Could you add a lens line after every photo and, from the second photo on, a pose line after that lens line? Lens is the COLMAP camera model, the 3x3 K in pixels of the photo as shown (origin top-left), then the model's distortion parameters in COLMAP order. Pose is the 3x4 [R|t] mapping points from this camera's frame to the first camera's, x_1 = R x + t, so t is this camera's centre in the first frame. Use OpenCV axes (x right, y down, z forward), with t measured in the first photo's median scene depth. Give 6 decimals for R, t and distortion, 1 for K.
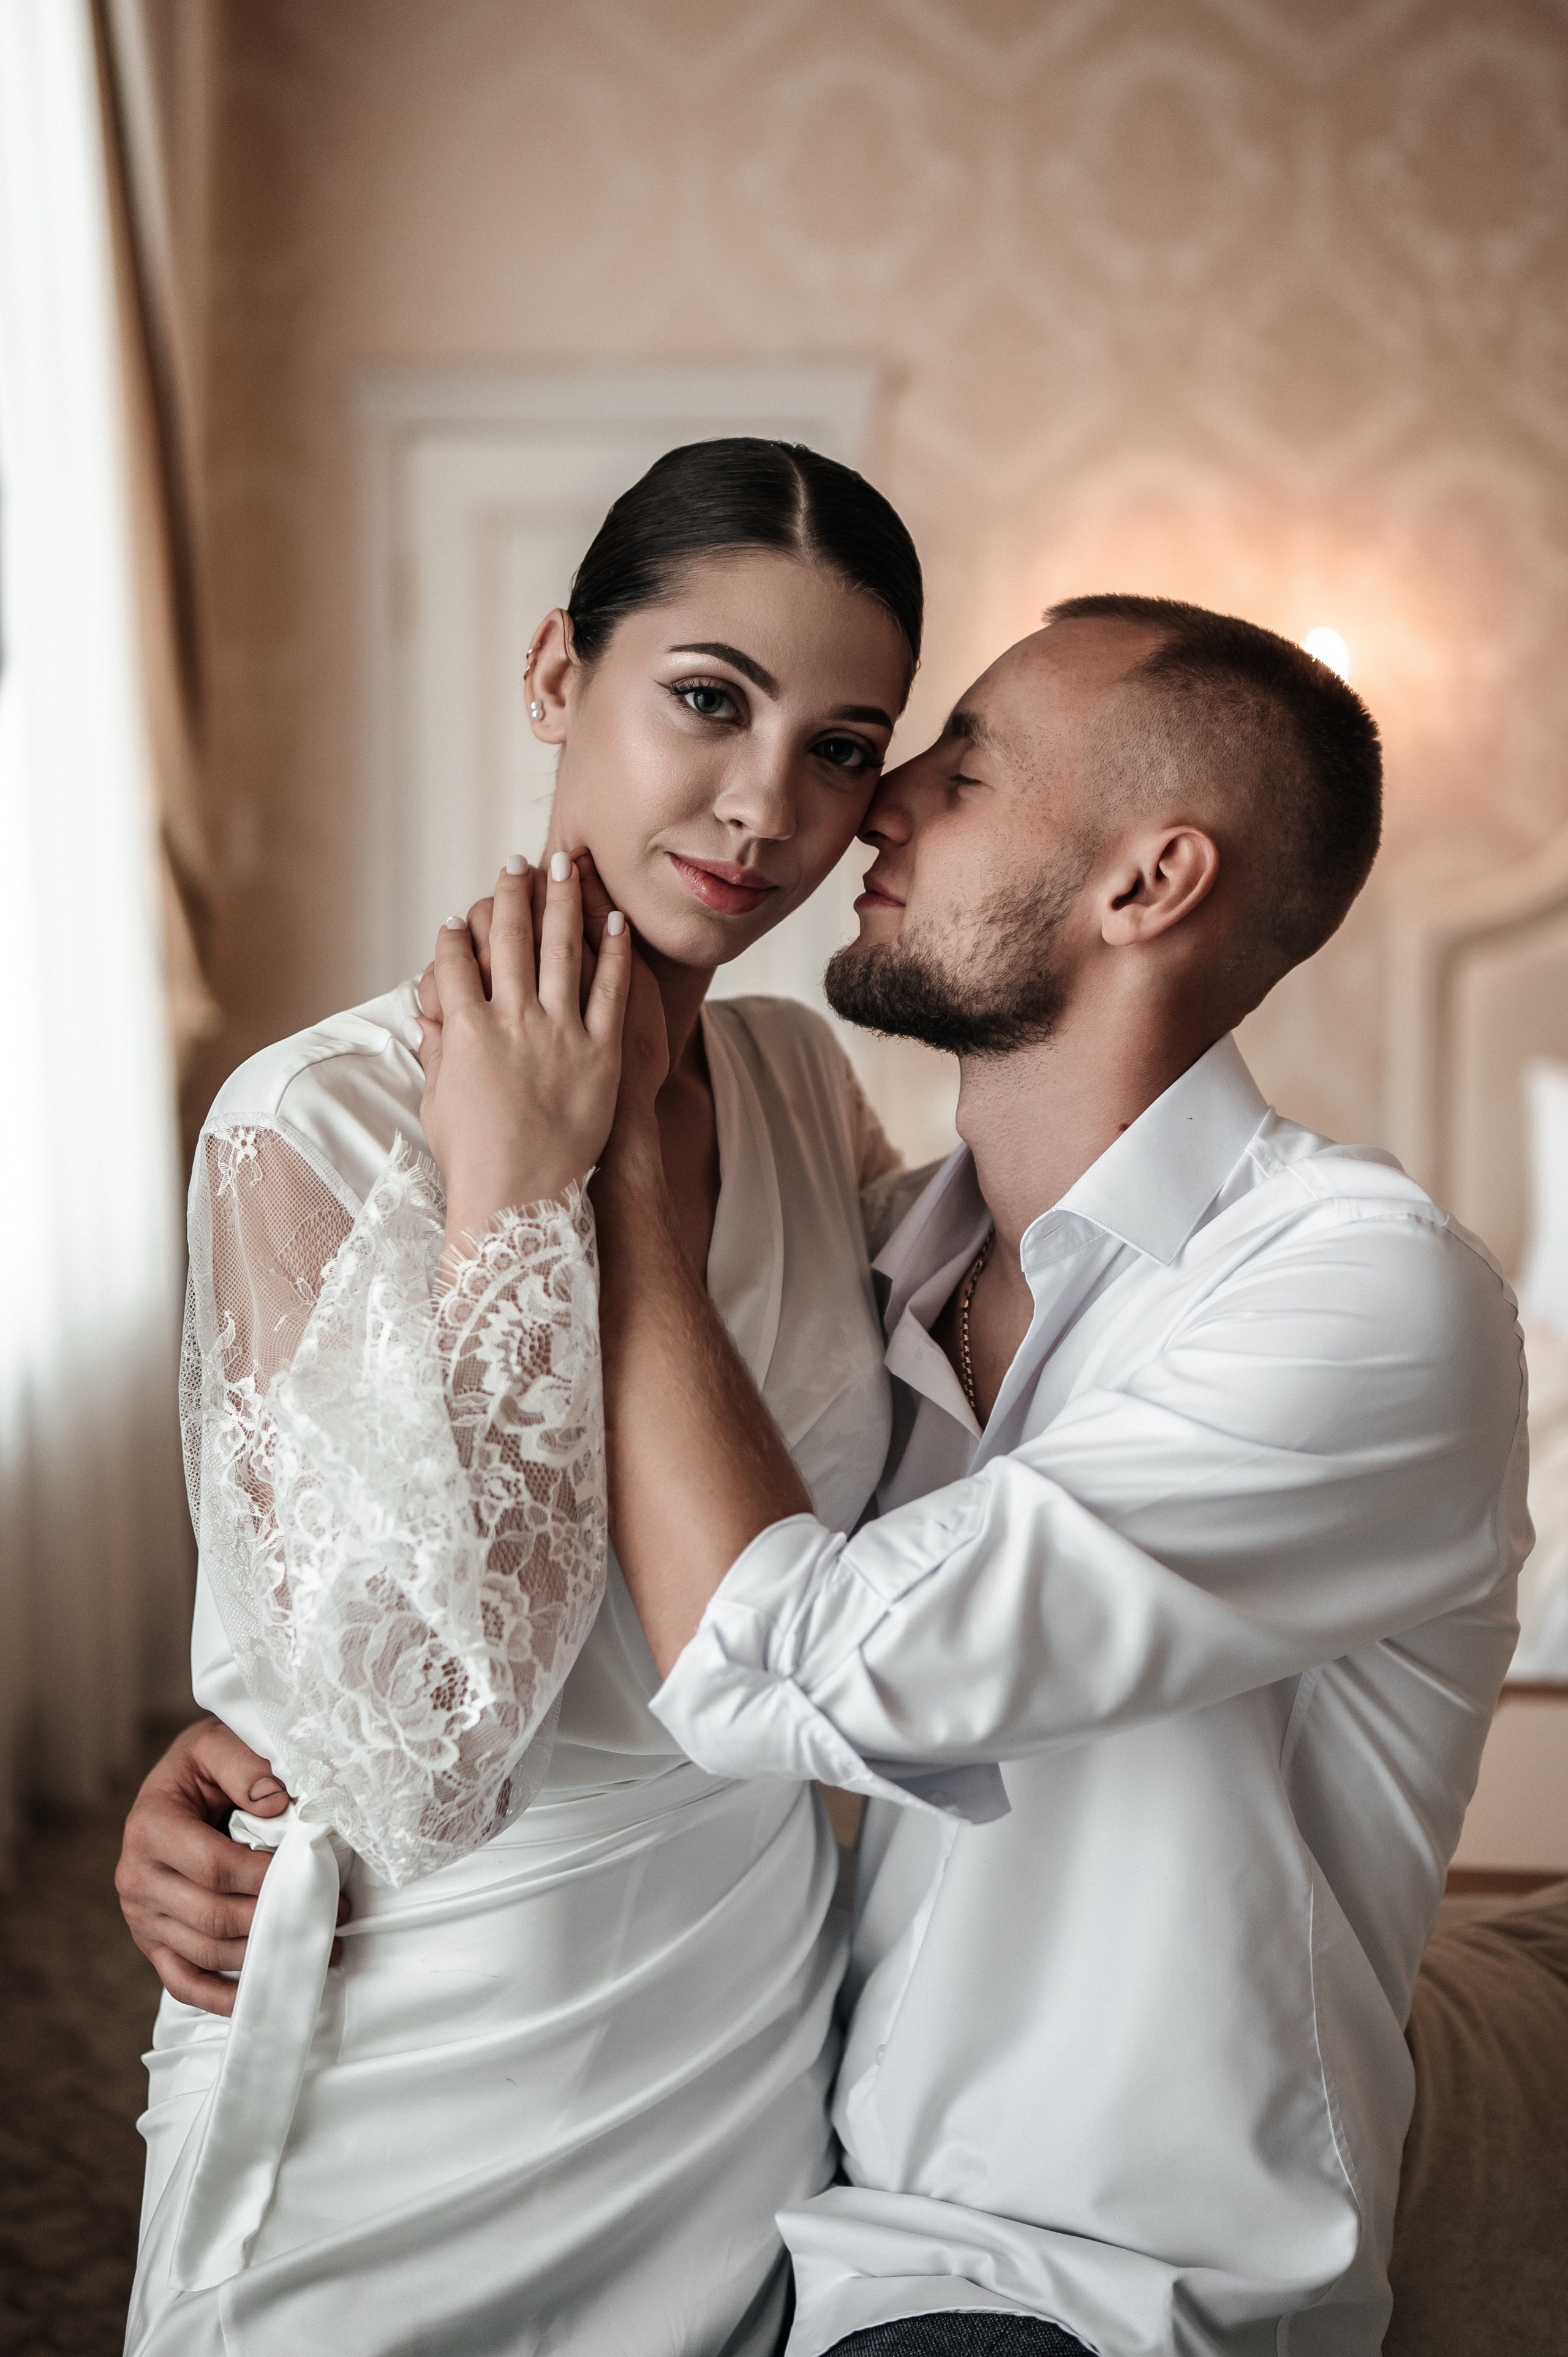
lens RADIAL K [[3285.7, 0, 790.2], [0, 3285.7, 1173.9], [0, 0, 1]] dist [0.141645, 0.000000]
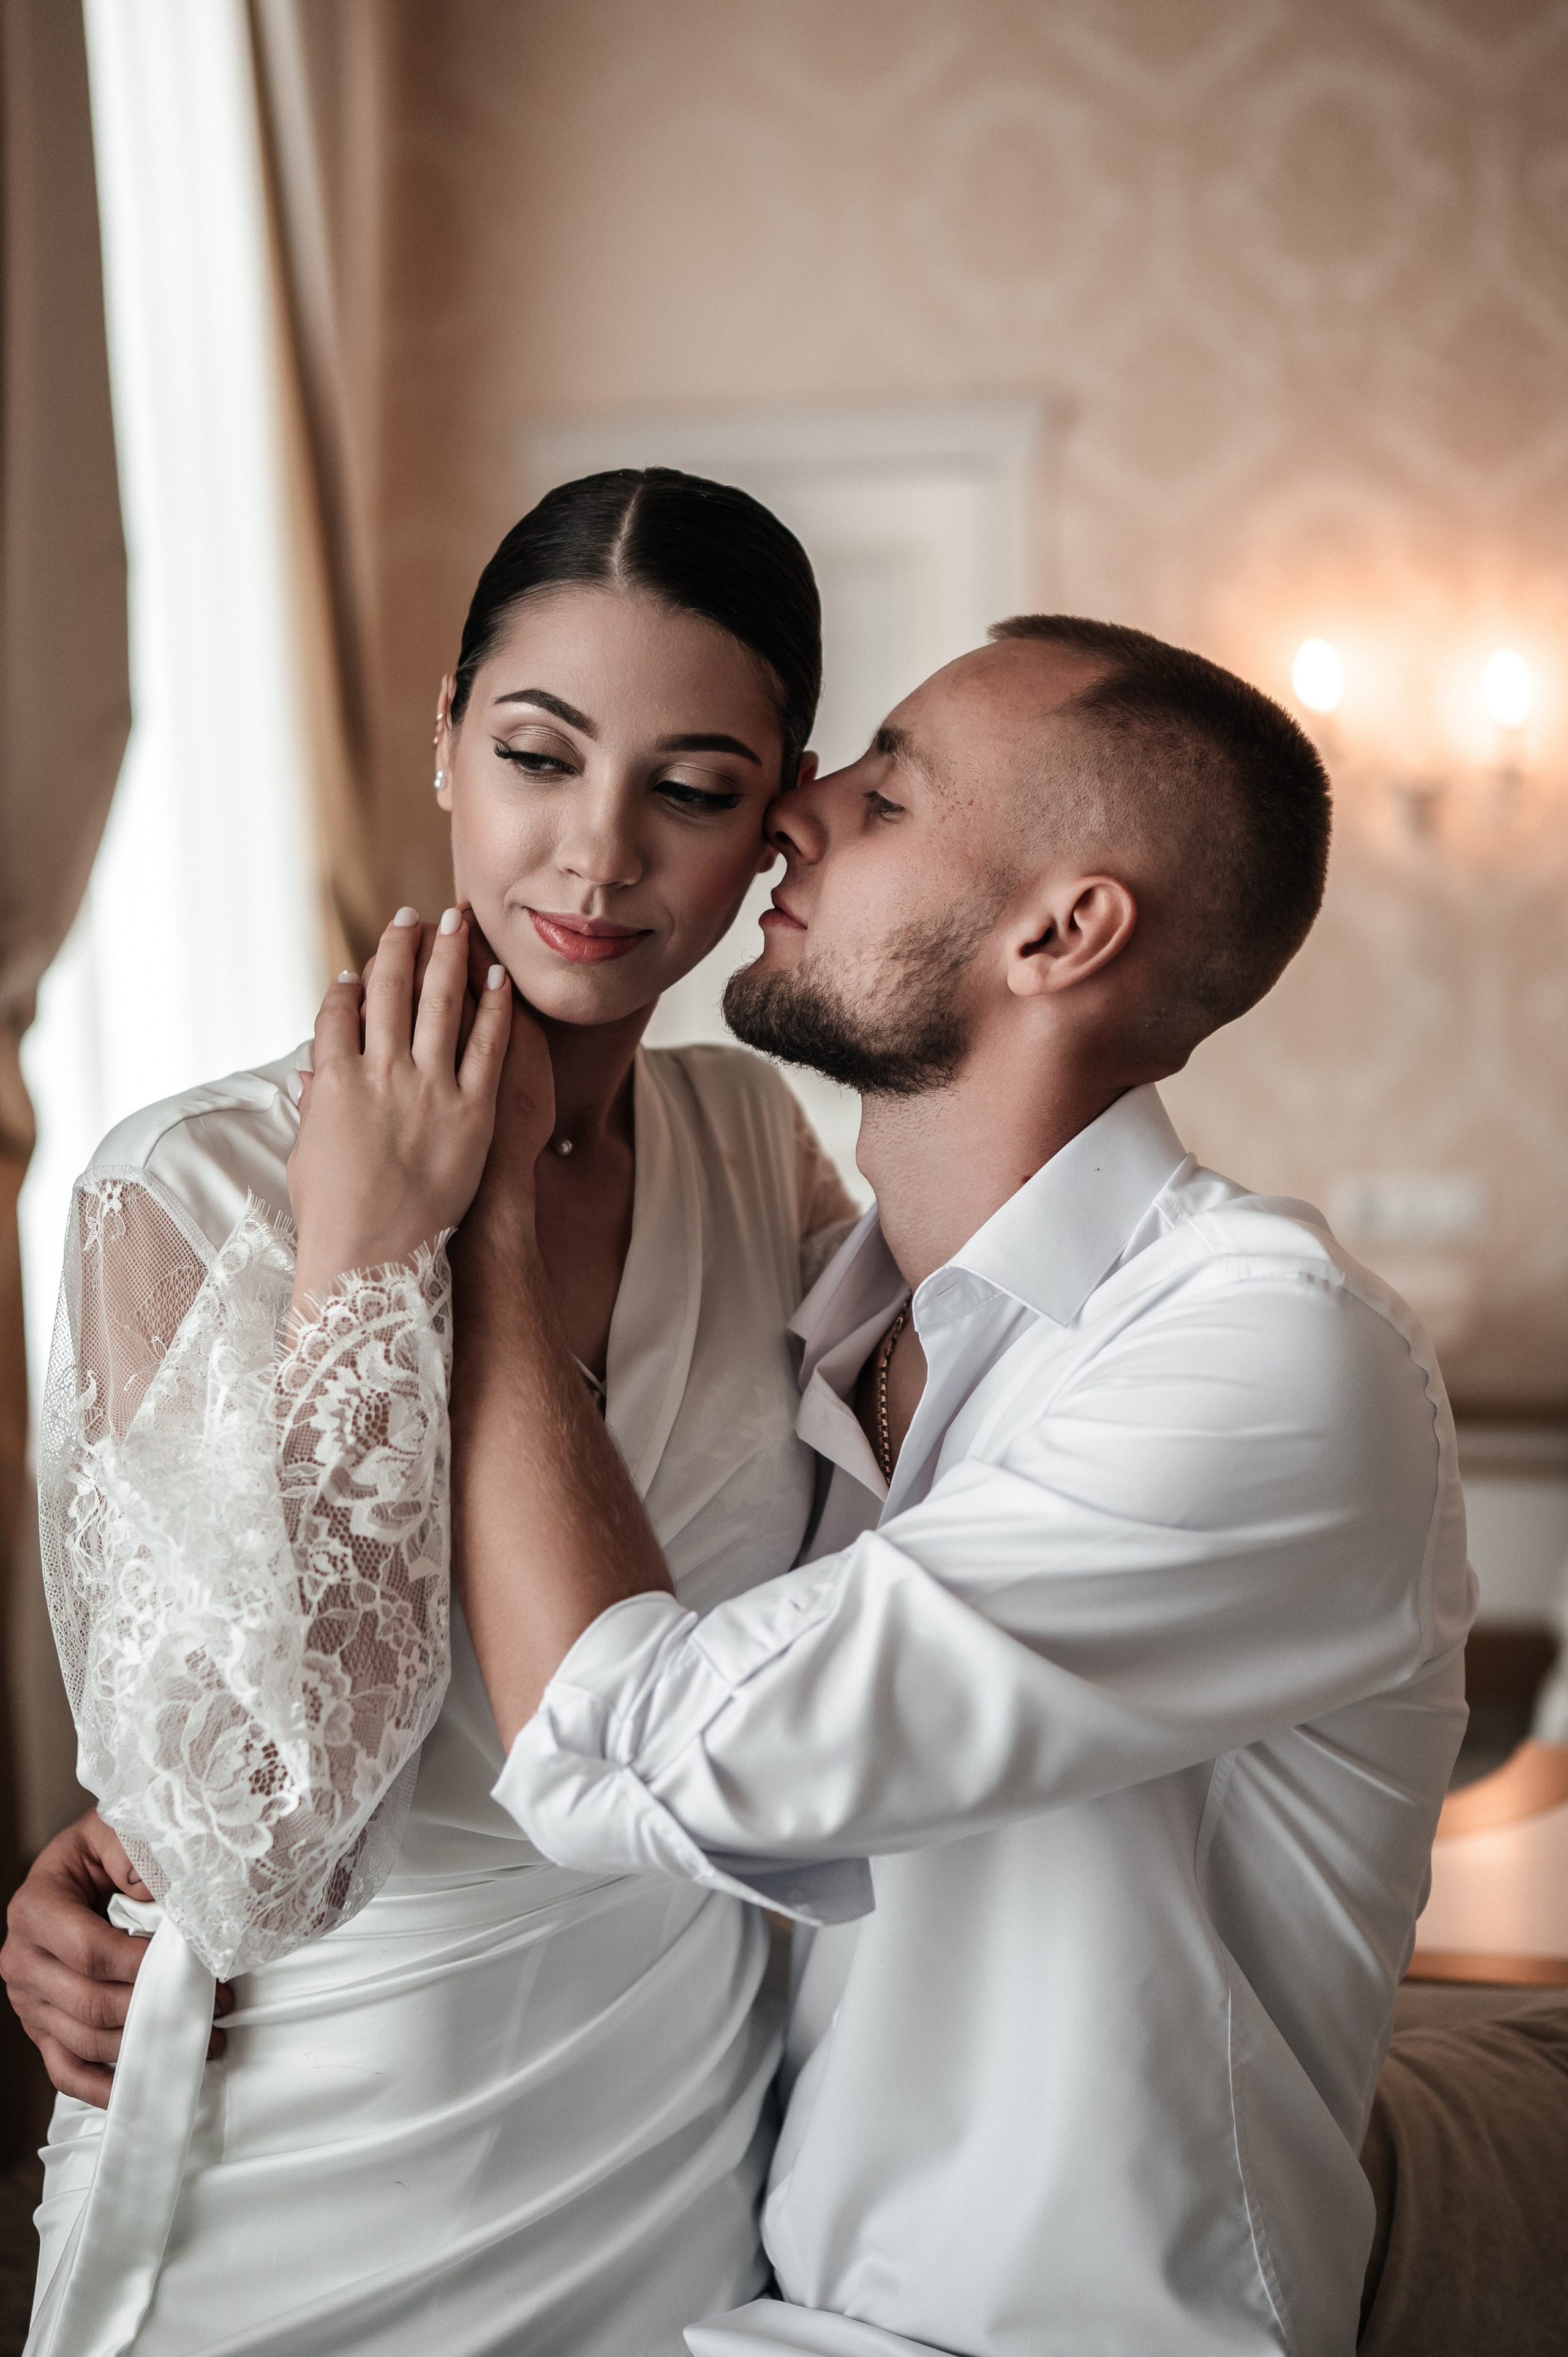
lens RADIAL K [[3285.7, 0, 775.4], [0, 3285.7, 1134.4], [0, 0, 1]] dist [0.141645, 0.000000]
pose [[0.995975, -0.007473, -0.089315, 0.113905], [0.005437, 0.999720, -0.023012, -0.005721], [0.089462, 0.022434, 0.995738, 0.049694]]
